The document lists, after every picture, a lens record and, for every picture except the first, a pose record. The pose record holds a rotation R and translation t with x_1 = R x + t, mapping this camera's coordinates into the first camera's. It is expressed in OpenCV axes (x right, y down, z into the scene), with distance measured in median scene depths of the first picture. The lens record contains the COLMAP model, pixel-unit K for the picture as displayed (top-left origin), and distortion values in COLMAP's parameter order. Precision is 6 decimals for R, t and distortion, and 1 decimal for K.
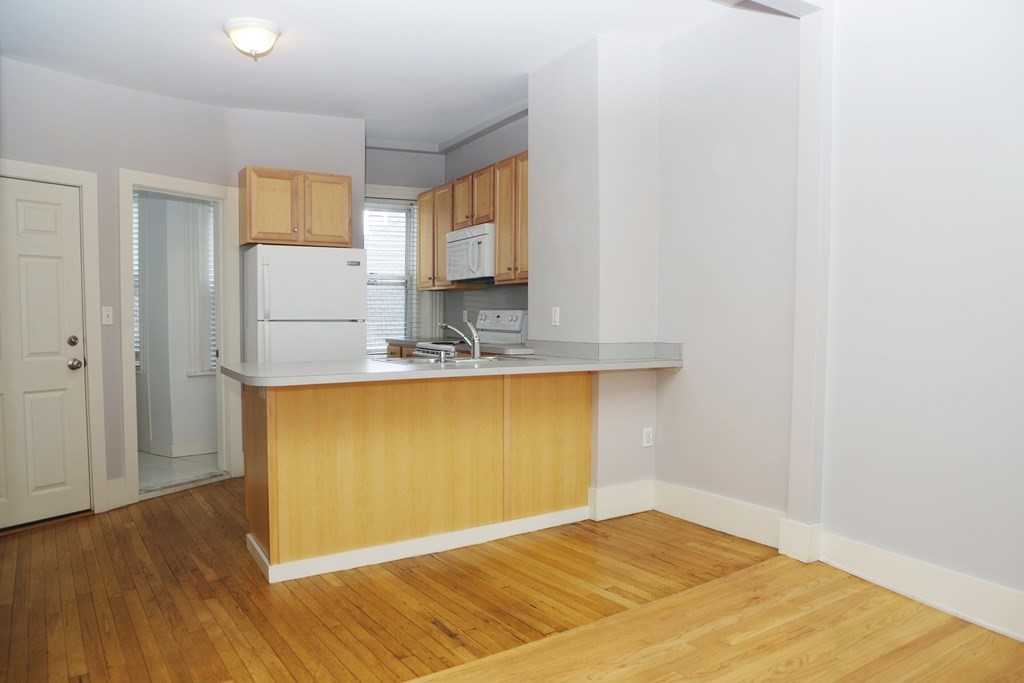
lens RADIAL K [[689.1, 0, 512.0], [0, 689.1, 341.5], [0, 0, 1]] dist [-0.059659, -0.002575]
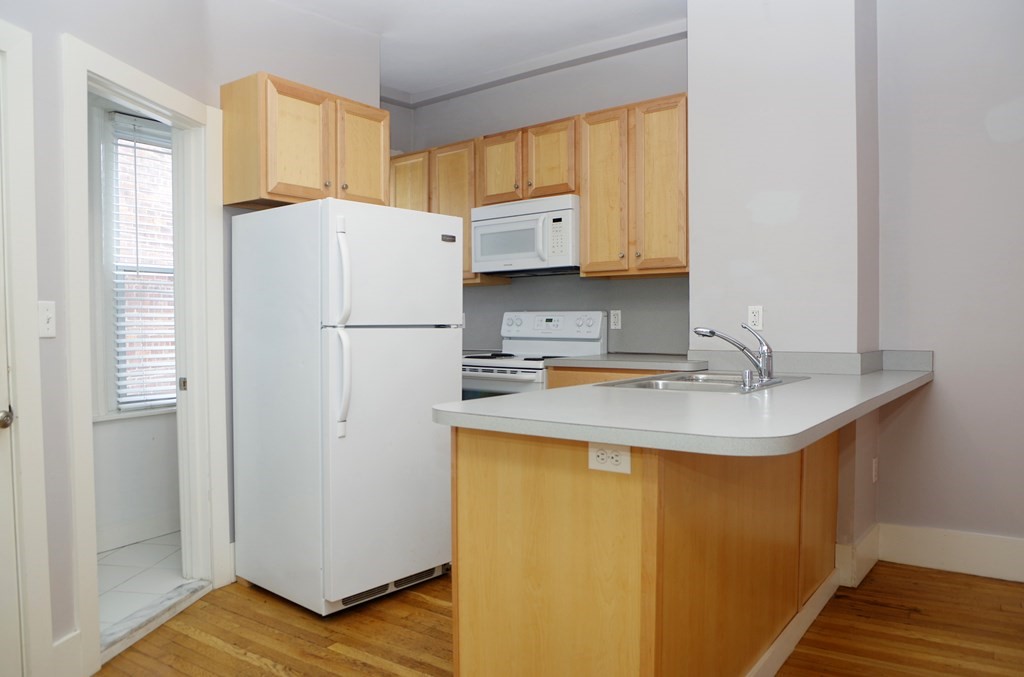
lens RADIAL K [[709.9, 0, 512.1], [0, 709.9, 340.9], [0, 0, 1]] dist [-0.040222, 0.008062]
pose [[0.932343, -0.017430, 0.361155, -0.392206], [0.022438, 0.999701, -0.009678, -0.007635], [-0.360878, 0.017127, 0.932456, 0.324553]]
